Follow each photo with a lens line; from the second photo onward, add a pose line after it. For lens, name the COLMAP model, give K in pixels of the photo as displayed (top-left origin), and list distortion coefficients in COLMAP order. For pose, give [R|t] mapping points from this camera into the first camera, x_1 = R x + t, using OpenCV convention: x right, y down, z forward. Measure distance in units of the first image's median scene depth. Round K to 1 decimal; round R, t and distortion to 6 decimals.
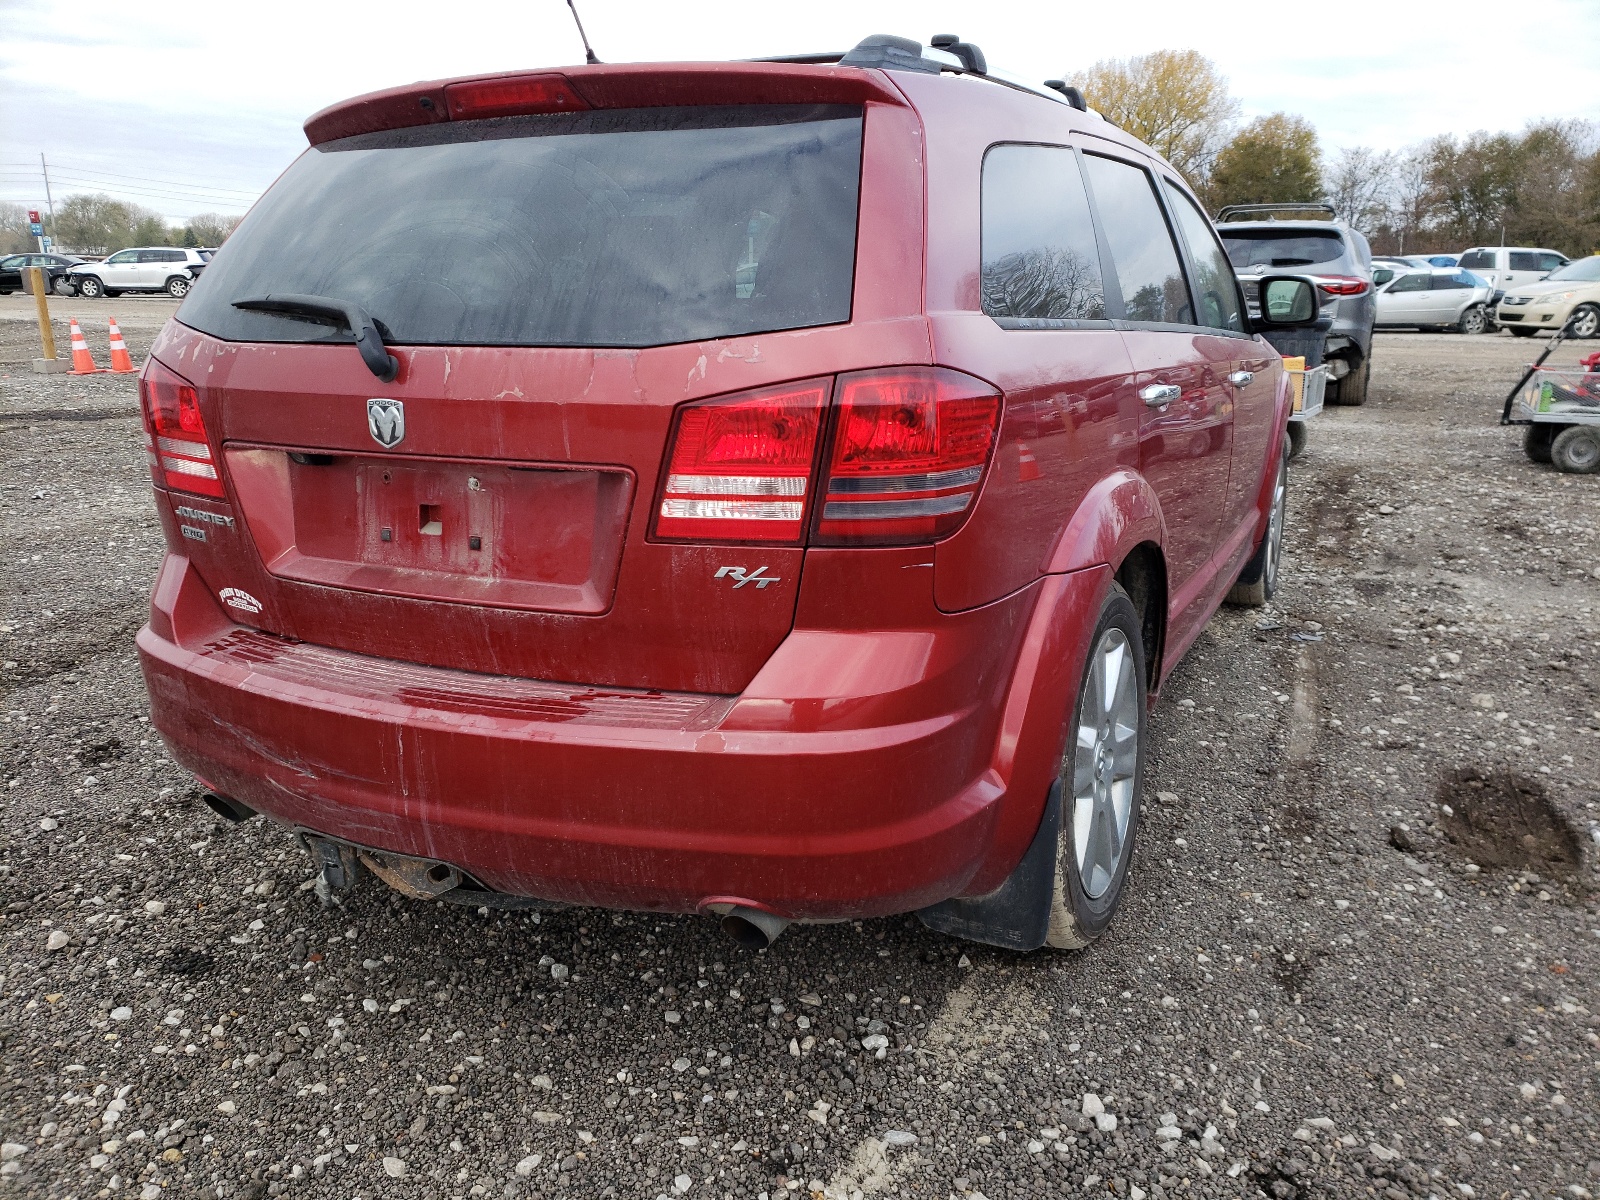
lens RADIAL K [[1228.2, 0, 809.8], [0, 1228.2, 597.9], [0, 0, 1]] dist [0.022390, -0.004044]
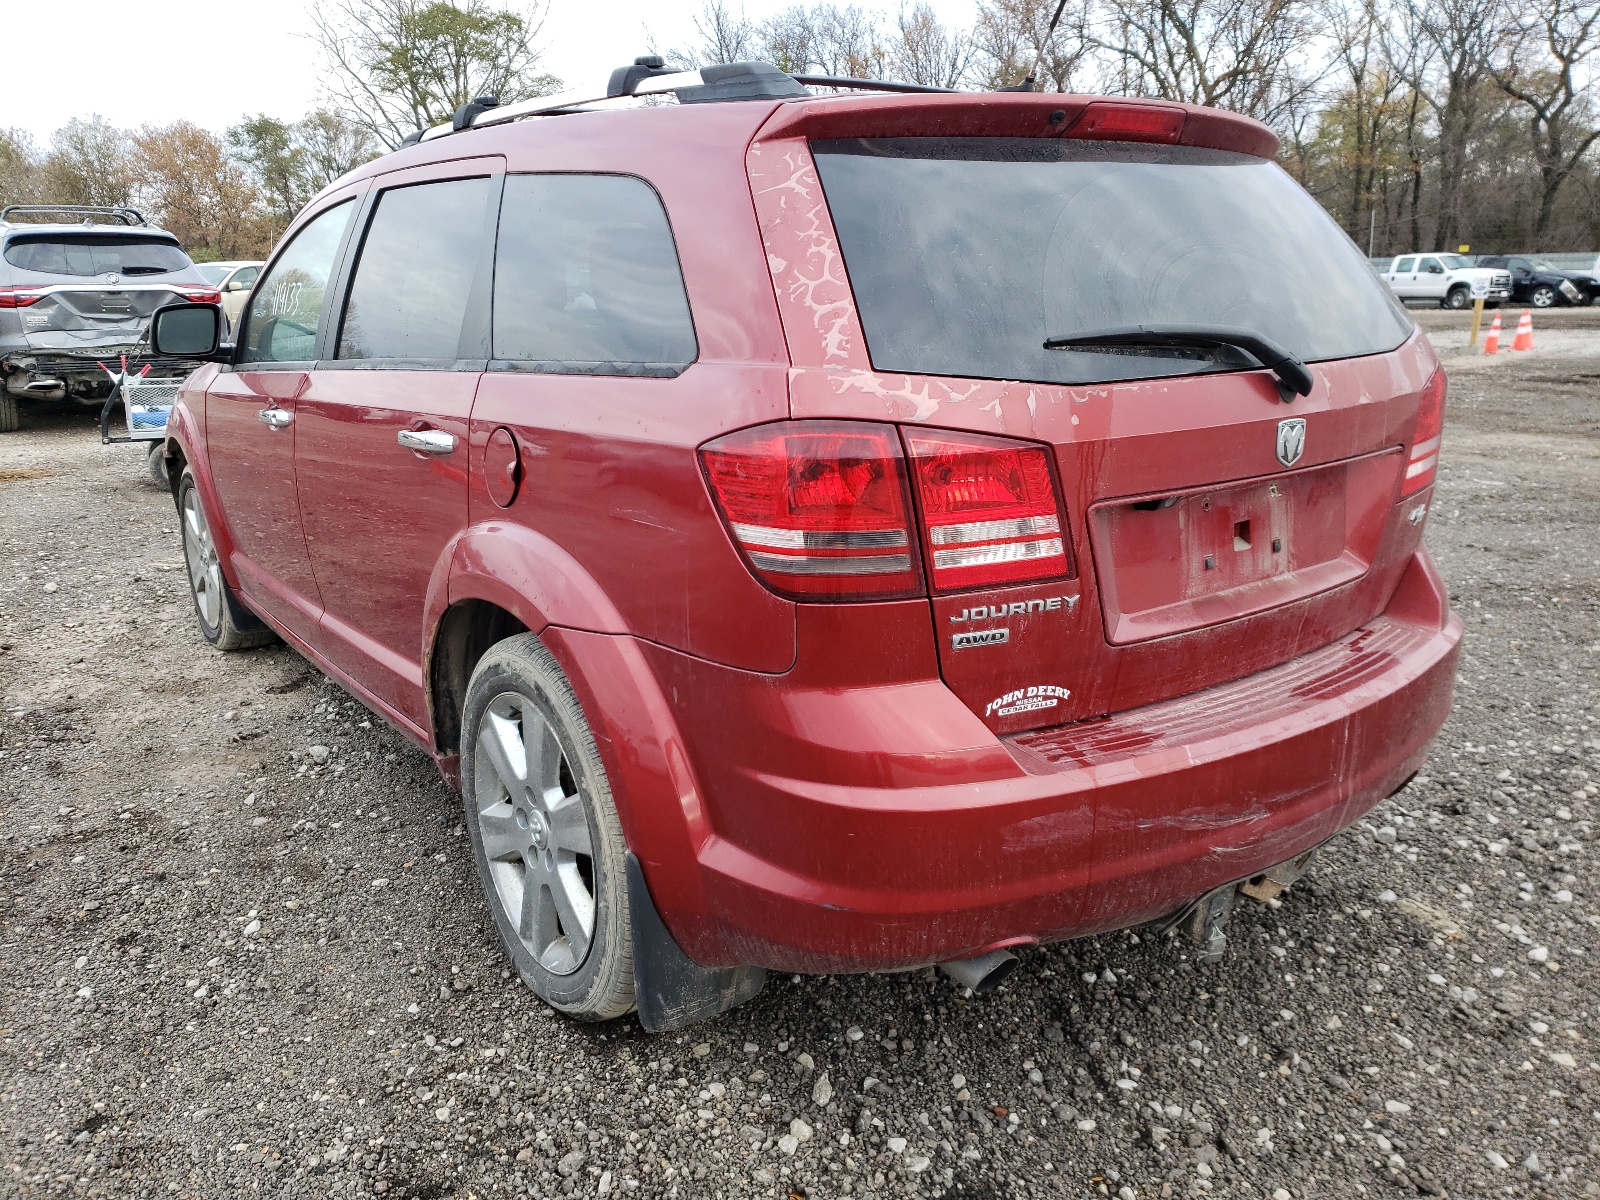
lens RADIAL K [[1228.2, 0, 809.8], [0, 1228.2, 597.9], [0, 0, 1]] dist [0.022390, -0.004044]
pose [[0.484456, -0.232715, 0.843295, -1.355918], [0.236249, 0.962955, 0.130016, -0.231411], [-0.842312, 0.136241, 0.521487, 0.772393]]
